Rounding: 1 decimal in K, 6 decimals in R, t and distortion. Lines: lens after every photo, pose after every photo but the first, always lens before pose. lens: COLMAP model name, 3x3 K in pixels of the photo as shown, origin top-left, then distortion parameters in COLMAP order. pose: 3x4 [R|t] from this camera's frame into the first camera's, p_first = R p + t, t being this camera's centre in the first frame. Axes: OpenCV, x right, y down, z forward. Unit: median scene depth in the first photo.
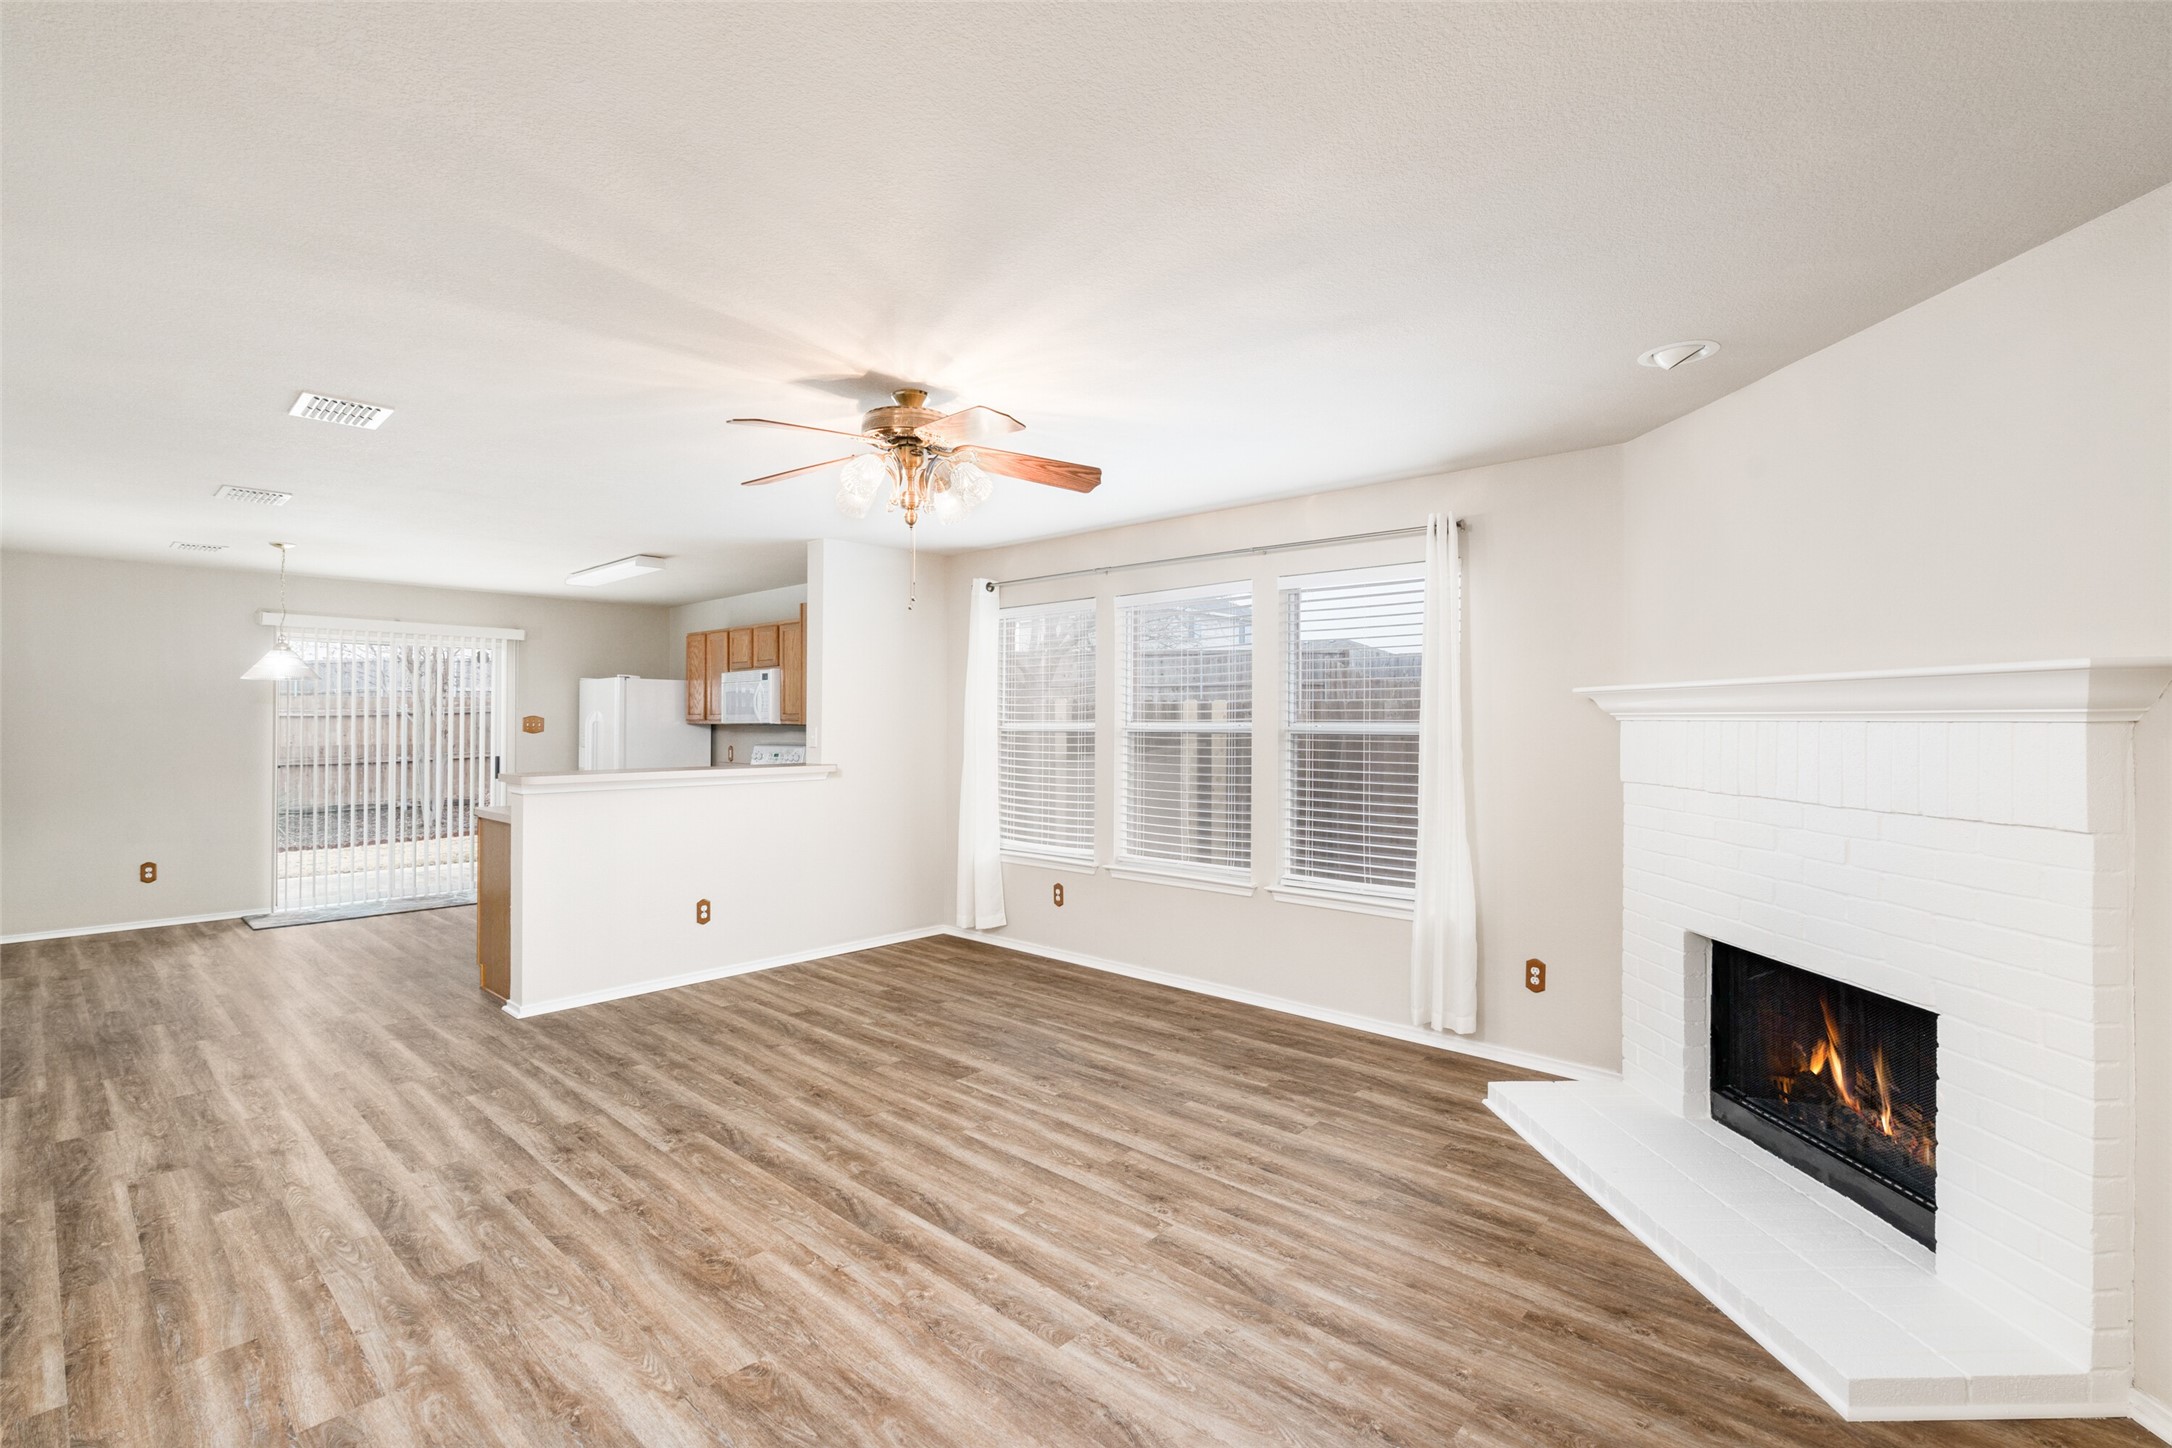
lens RADIAL K [[986.5, 0, 1088.0], [0, 986.5, 738.5], [0, 0, 1]] dist [-0.003077, -0.000741]
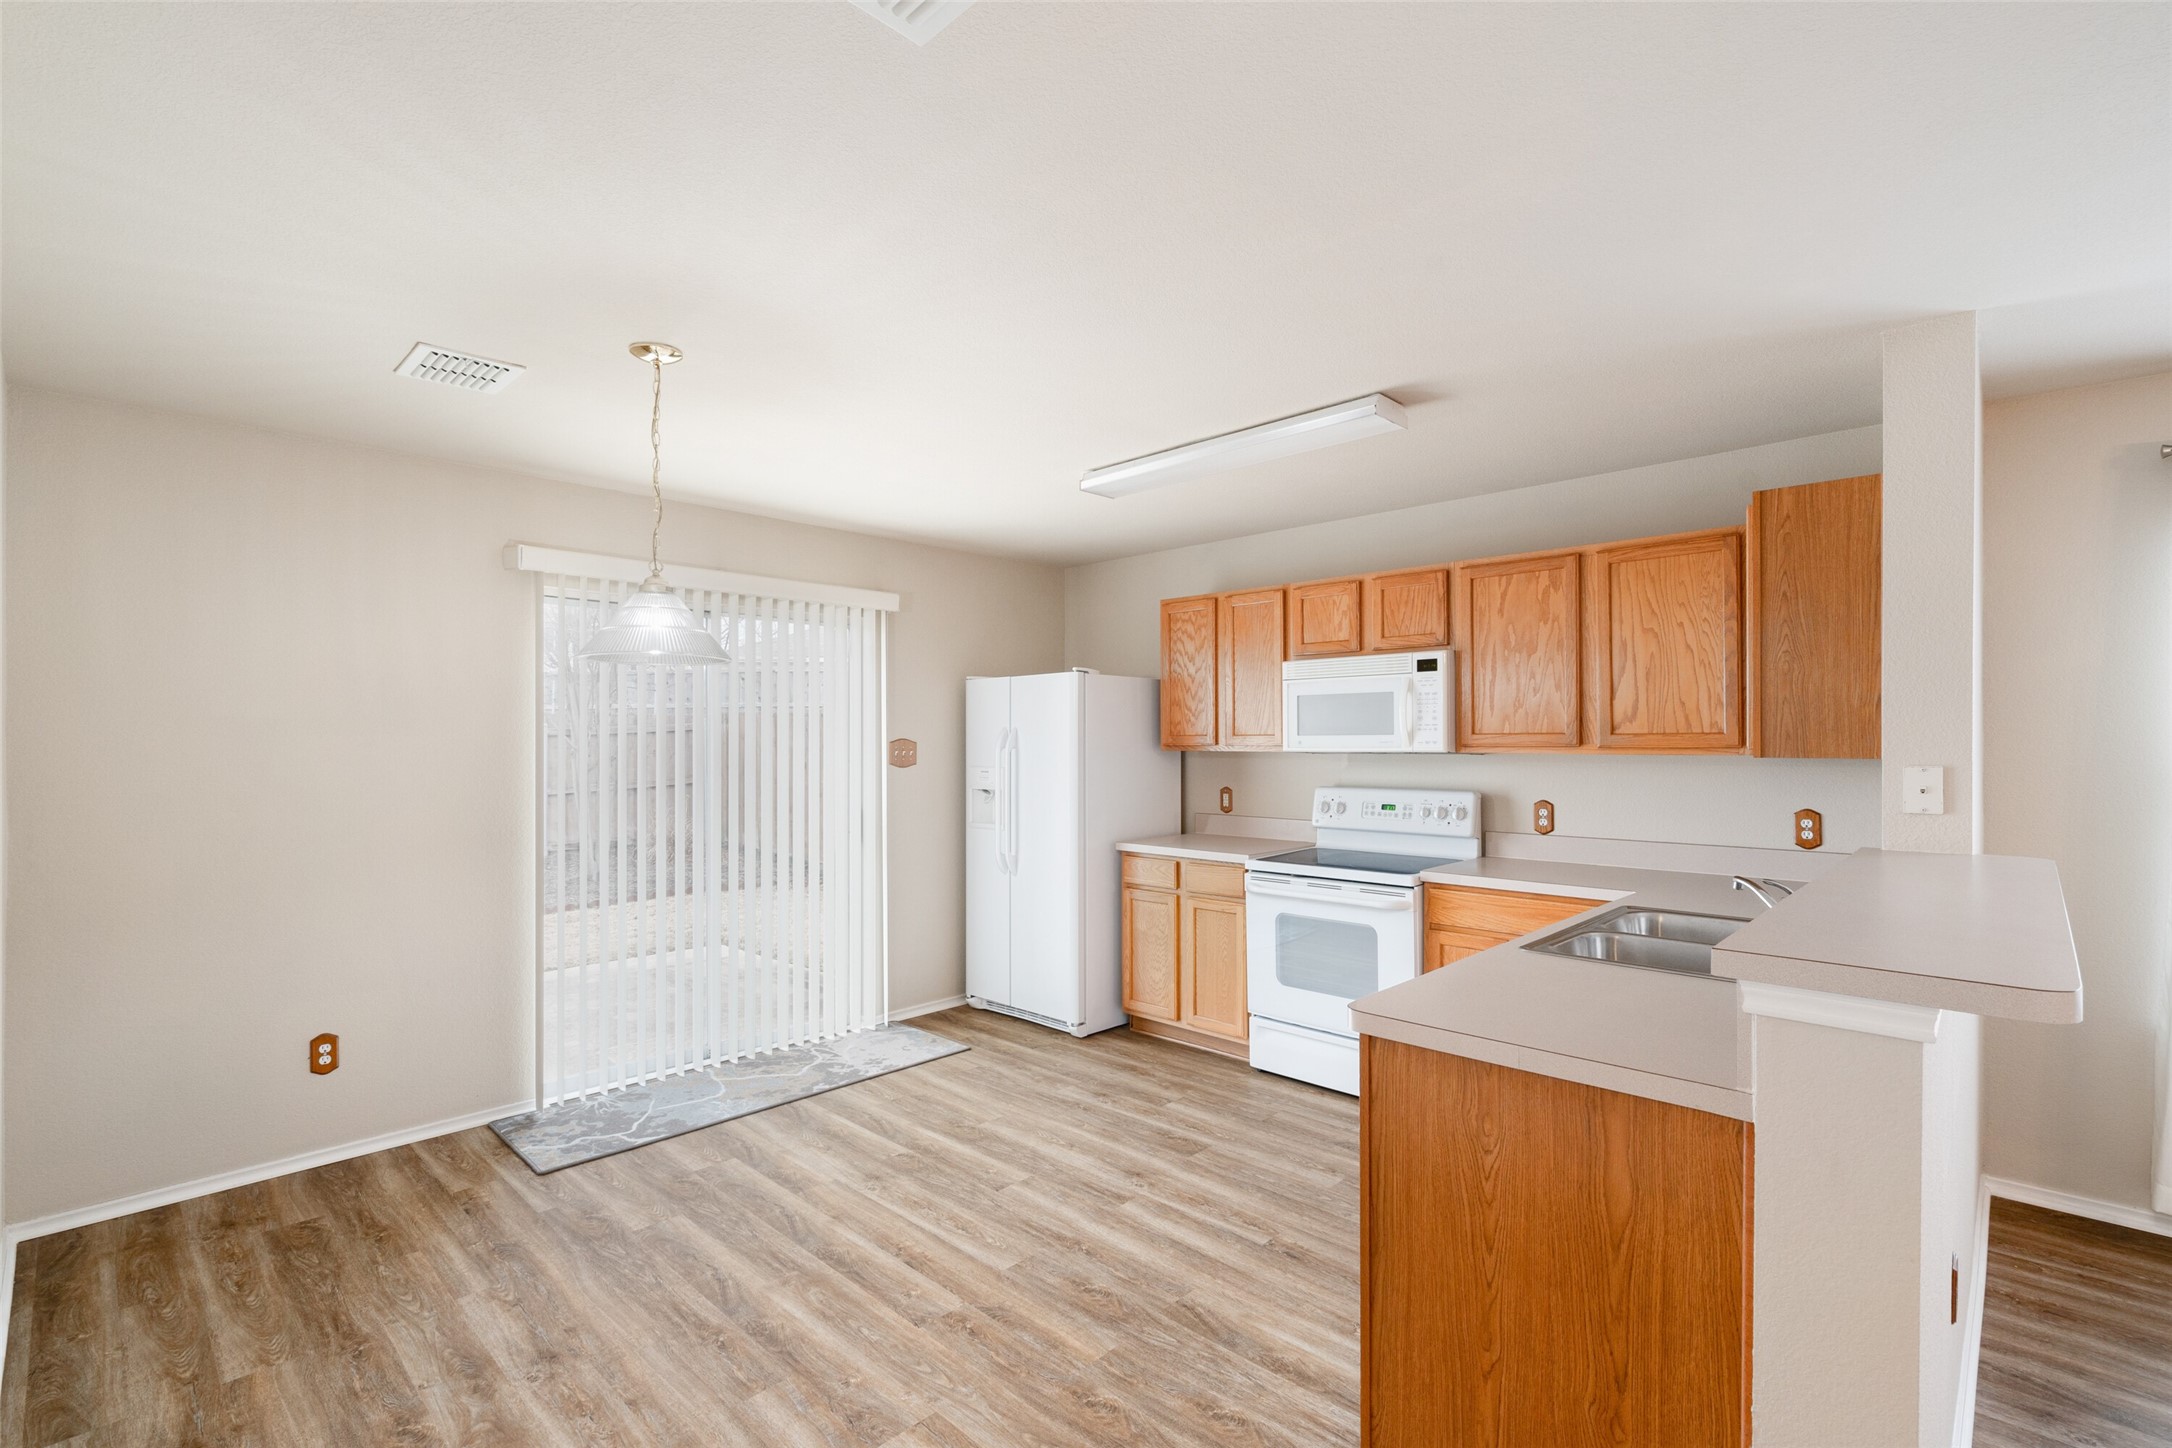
lens RADIAL K [[986.5, 0, 1088.0], [0, 986.5, 738.5], [0, 0, 1]] dist [-0.003077, -0.000741]
pose [[0.999748, -0.000965, -0.022408, -1.039051], [0.000498, 0.999783, -0.020845, -0.022716], [0.022423, 0.020828, 0.999532, 0.945659]]
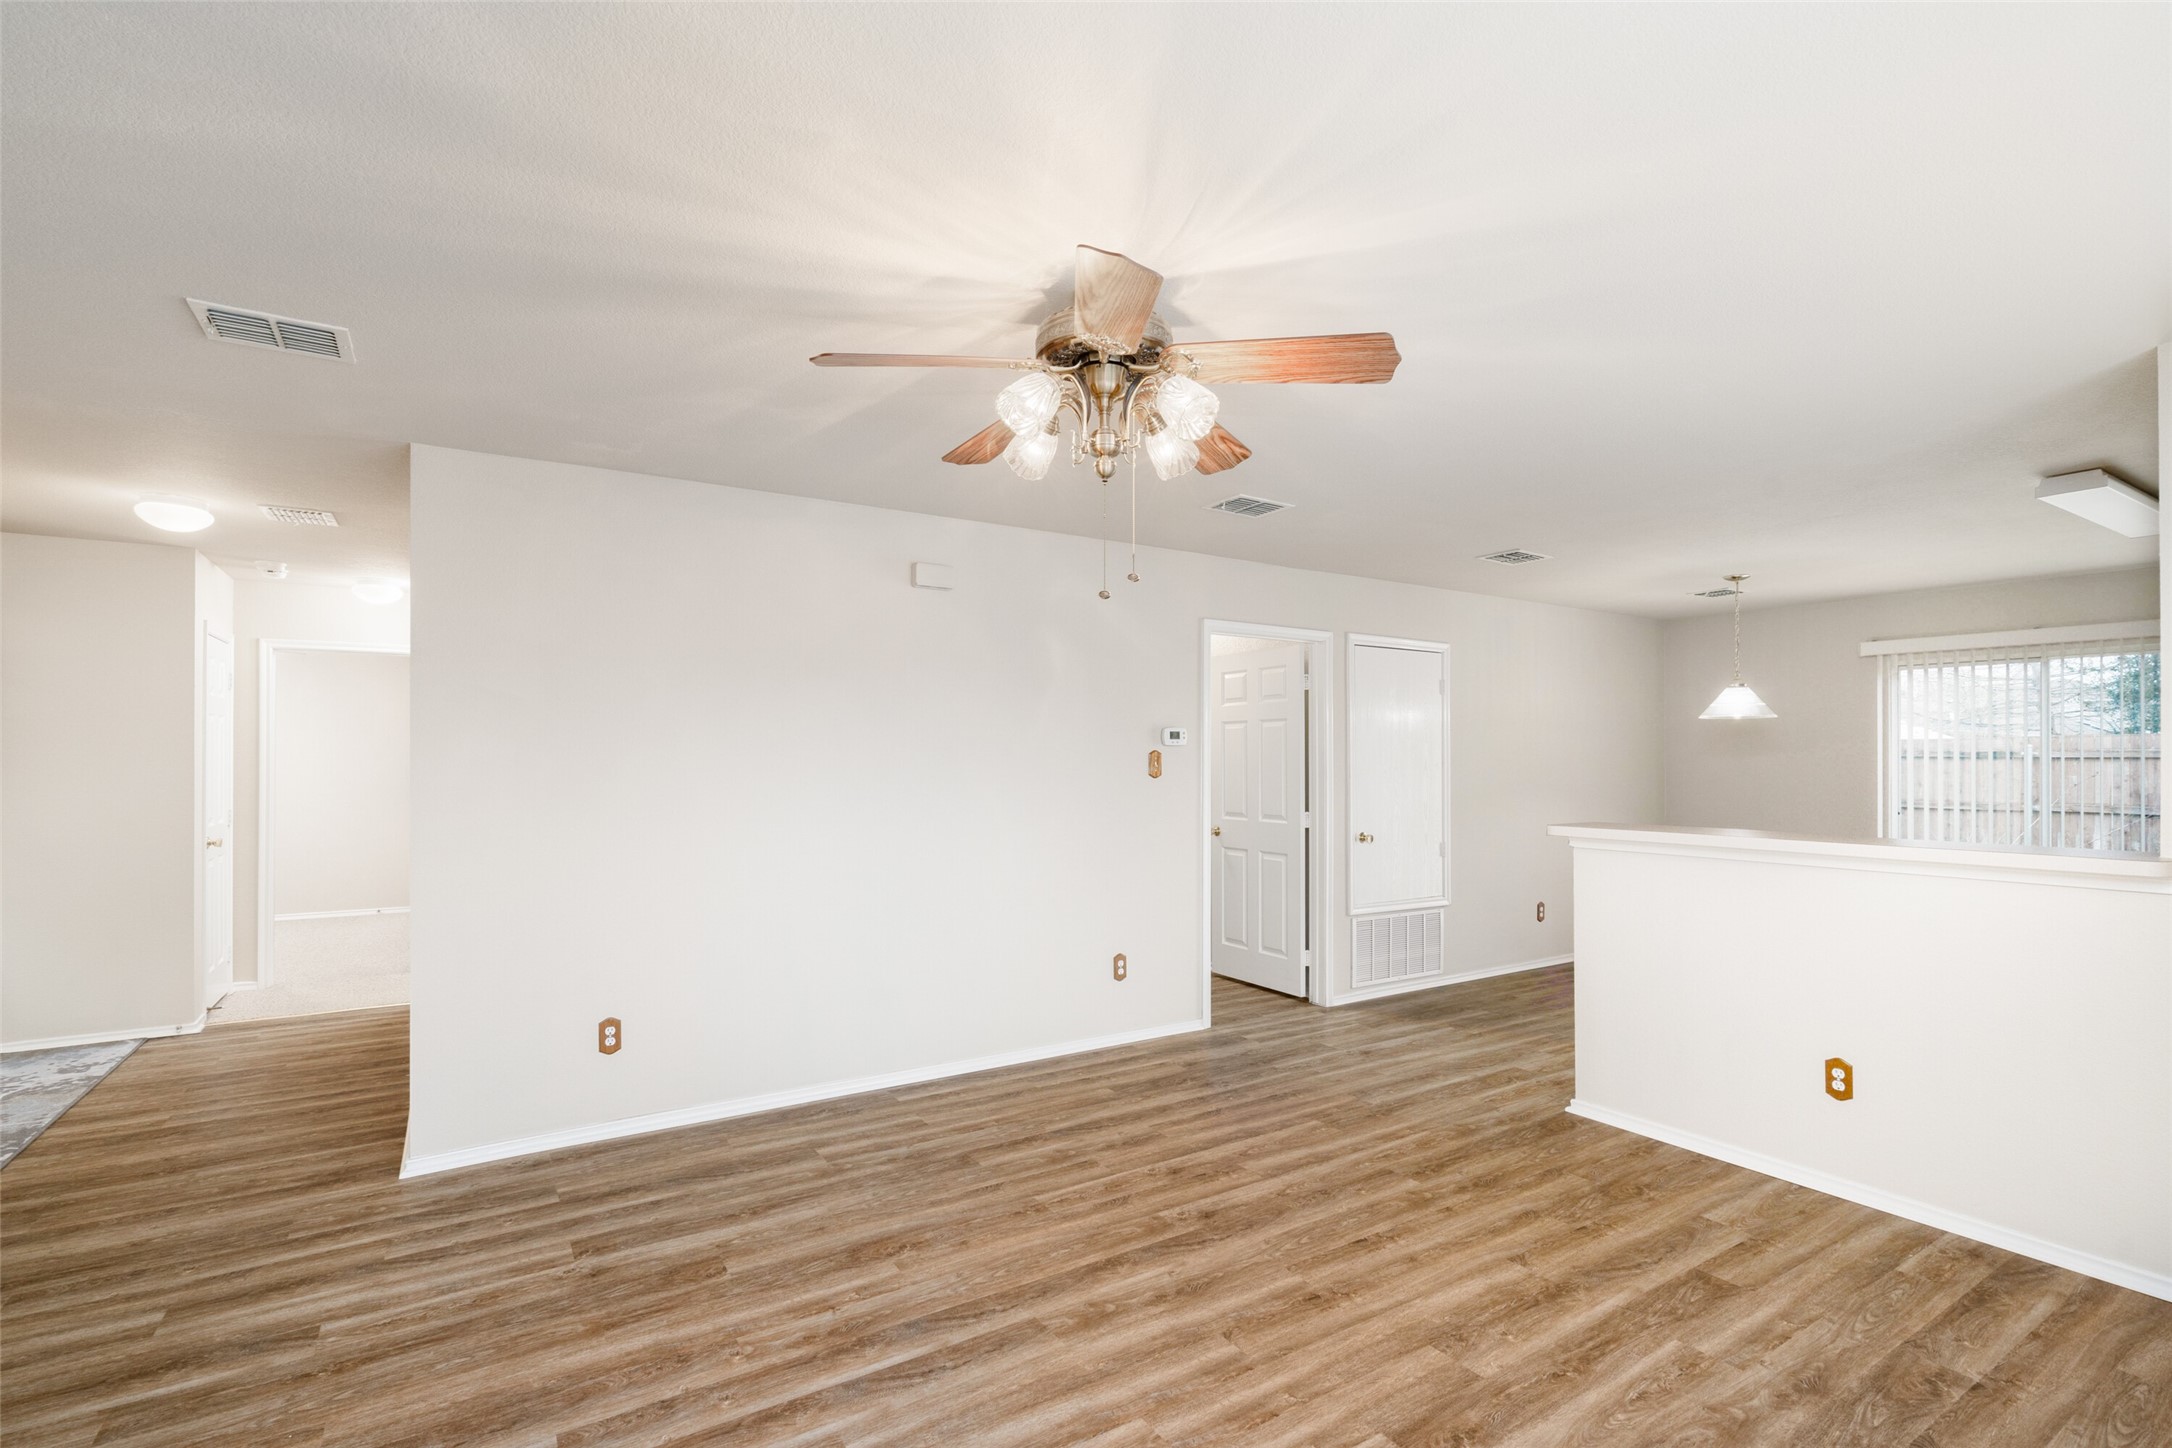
lens RADIAL K [[1000.1, 0, 1090.1], [0, 1000.1, 755.6], [0, 0, 1]] dist [-0.003858, 0.000141]
pose [[-0.259141, -0.006516, -0.965817, 0.465047], [-0.019807, 0.999803, -0.001431, -0.014718], [0.965636, 0.018759, -0.259219, 1.070727]]
